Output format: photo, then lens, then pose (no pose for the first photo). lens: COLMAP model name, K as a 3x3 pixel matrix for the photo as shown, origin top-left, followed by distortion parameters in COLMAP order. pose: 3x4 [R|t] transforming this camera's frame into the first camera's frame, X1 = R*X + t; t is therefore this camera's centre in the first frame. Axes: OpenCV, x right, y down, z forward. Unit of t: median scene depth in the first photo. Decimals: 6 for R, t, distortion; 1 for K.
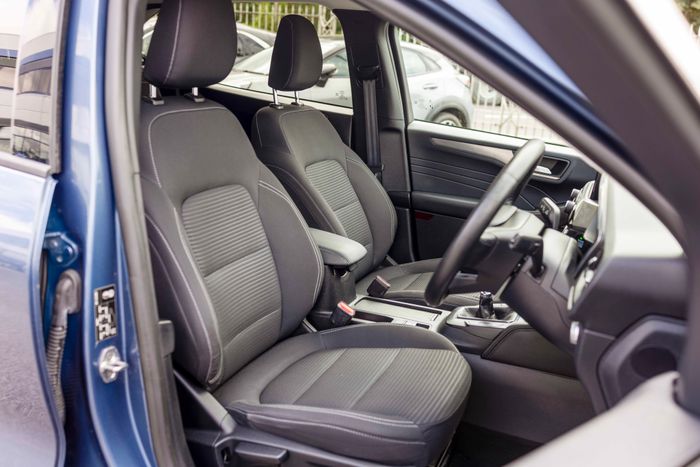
lens RADIAL K [[655.4, 0, 350.0], [0, 655.4, 233.5], [0, 0, 1]] dist [0.001772, -0.026083]
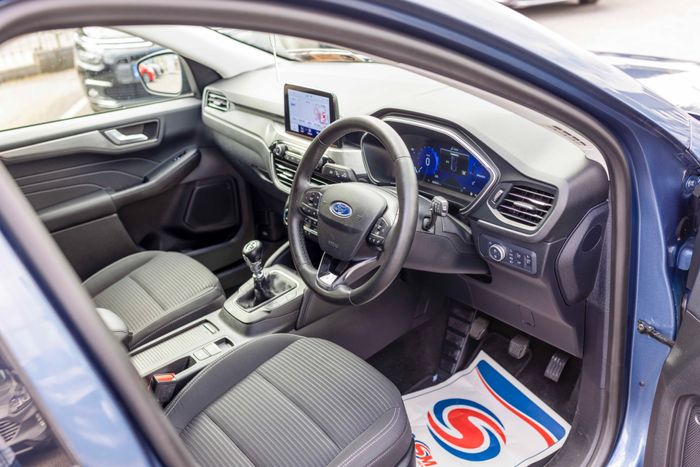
lens RADIAL K [[655.4, 0, 350.0], [0, 655.4, 233.5], [0, 0, 1]] dist [0.001772, -0.026083]
pose [[0.488203, -0.485336, 0.725332, -0.418305], [0.363150, 0.868710, 0.336847, -0.247493], [-0.793587, 0.098955, 0.600357, 0.300544]]
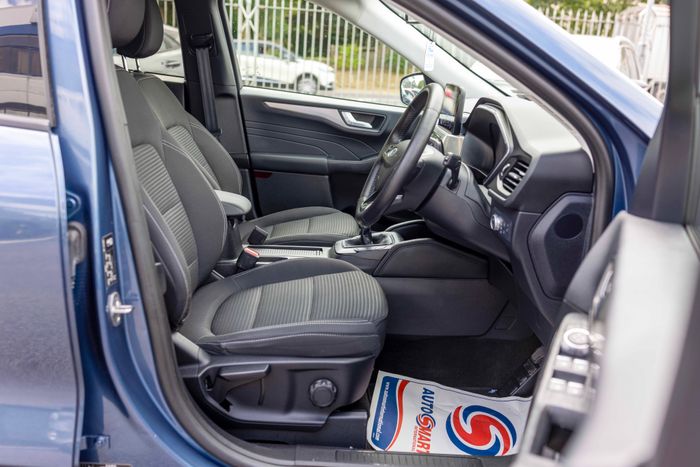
lens RADIAL K [[655.4, 0, 350.0], [0, 655.4, 233.5], [0, 0, 1]] dist [0.001772, -0.026083]
pose [[0.913719, -0.118713, 0.388620, -0.291342], [0.106979, 0.992912, 0.051779, 0.045295], [-0.392012, -0.005737, 0.919942, -0.082198]]
